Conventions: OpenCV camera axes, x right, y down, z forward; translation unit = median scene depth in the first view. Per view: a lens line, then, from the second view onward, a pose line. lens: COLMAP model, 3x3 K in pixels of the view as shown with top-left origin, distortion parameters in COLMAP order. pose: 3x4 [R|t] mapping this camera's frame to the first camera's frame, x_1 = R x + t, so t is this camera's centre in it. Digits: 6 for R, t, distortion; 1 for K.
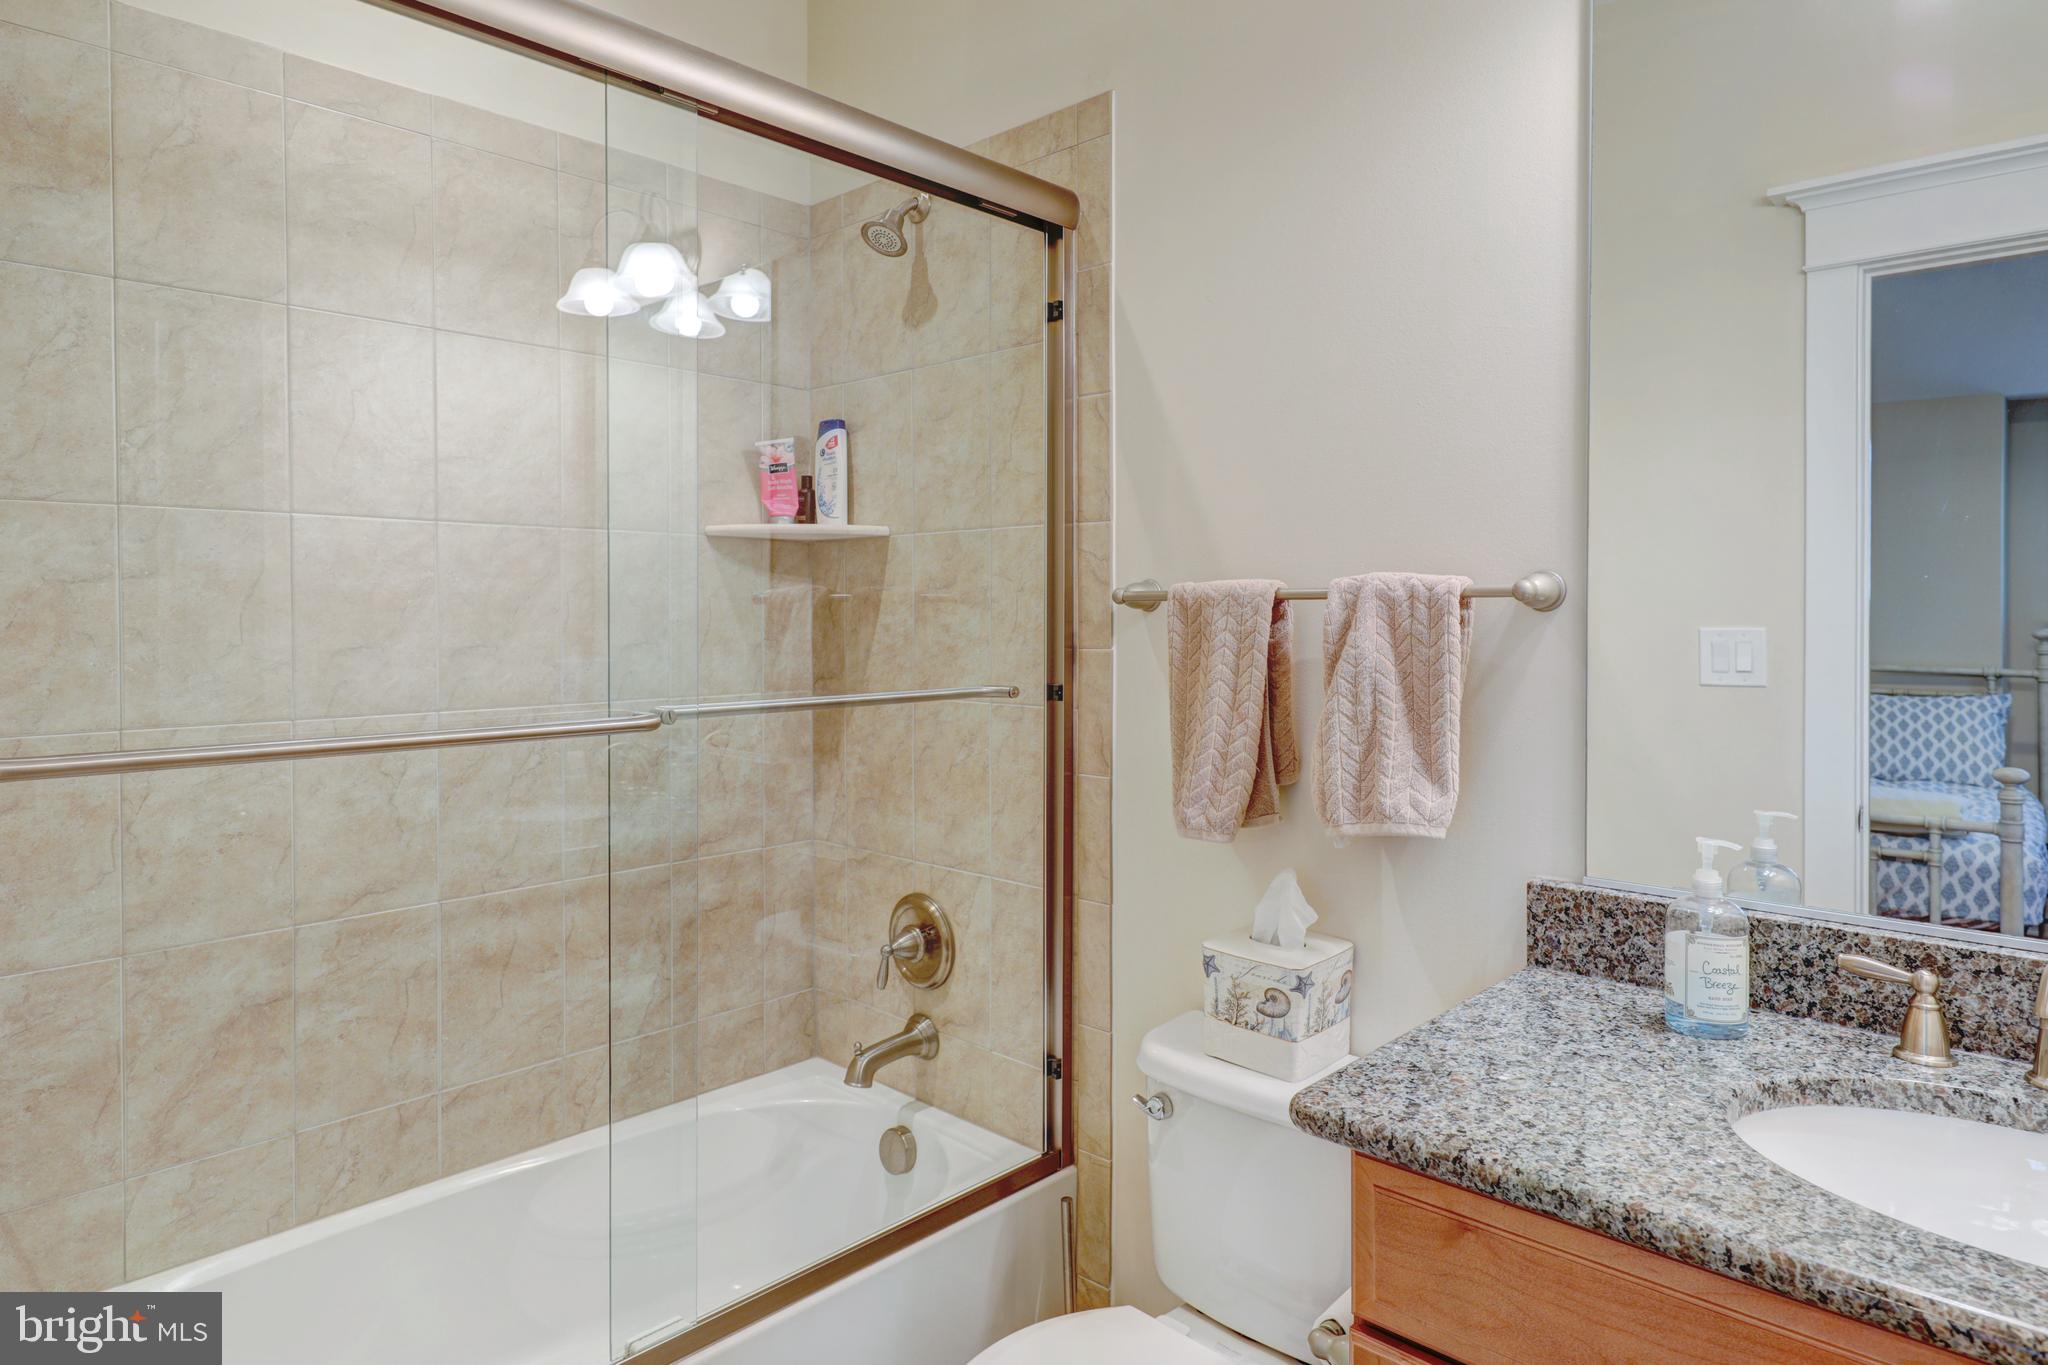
lens RADIAL K [[1208.1, 0, 1033.9], [0, 1208.1, 609.4], [0, 0, 1]] dist [0.004878, 0.000028]
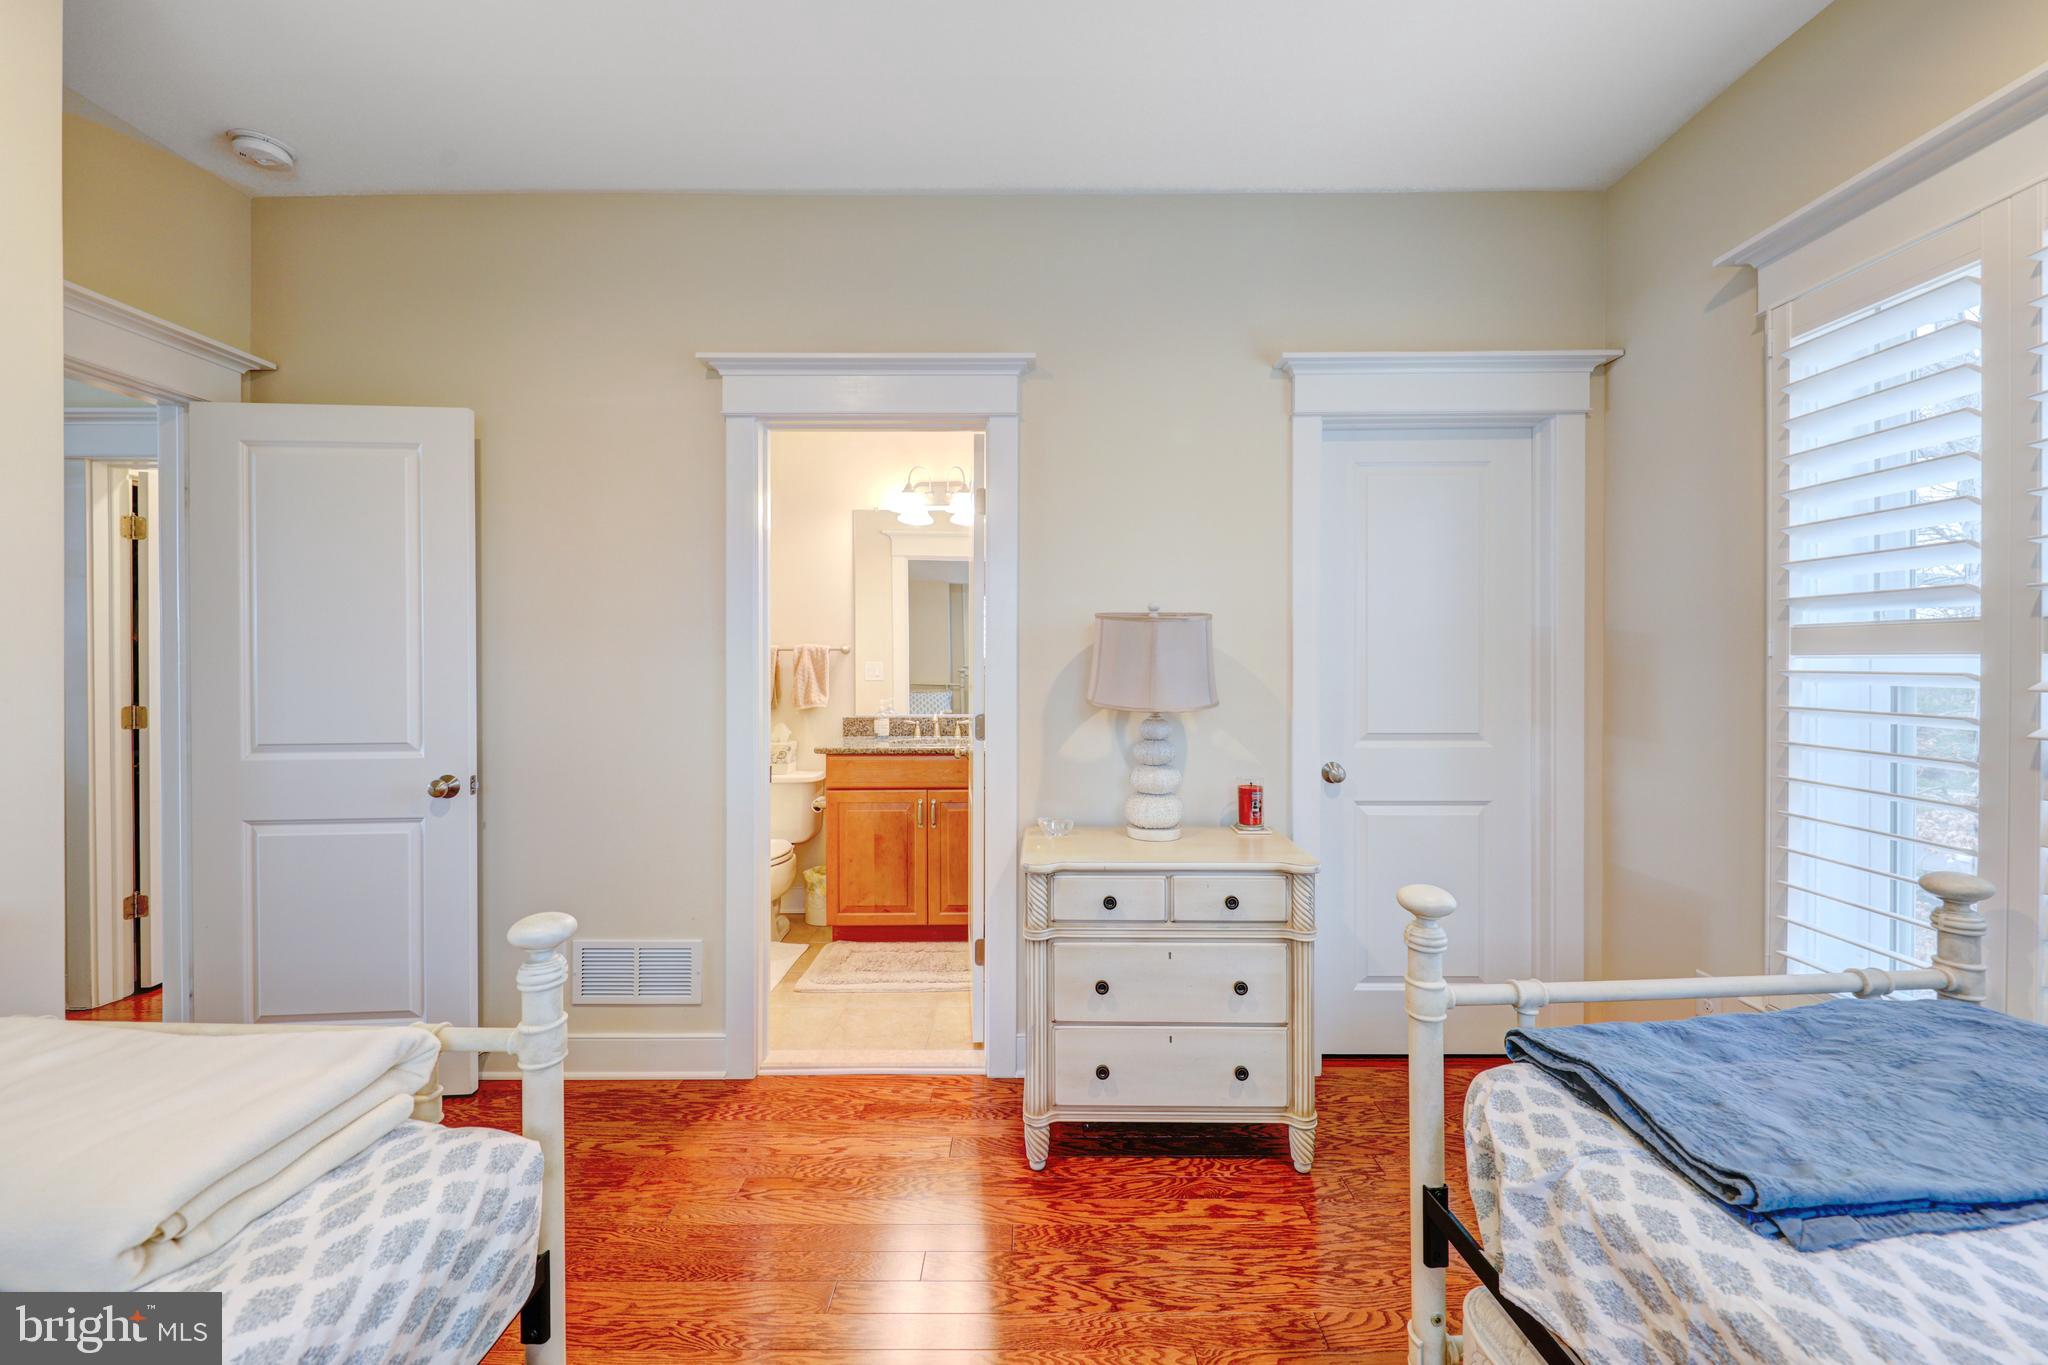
lens RADIAL K [[781.8, 0, 1025.7], [0, 781.8, 670.1], [0, 0, 1]] dist [0.000018, 0.000000]
pose [[0.731015, -0.005074, 0.682343, -1.000909], [0.004306, 0.999987, 0.002823, 0.053278], [-0.682348, 0.000875, 0.731027, -1.457419]]
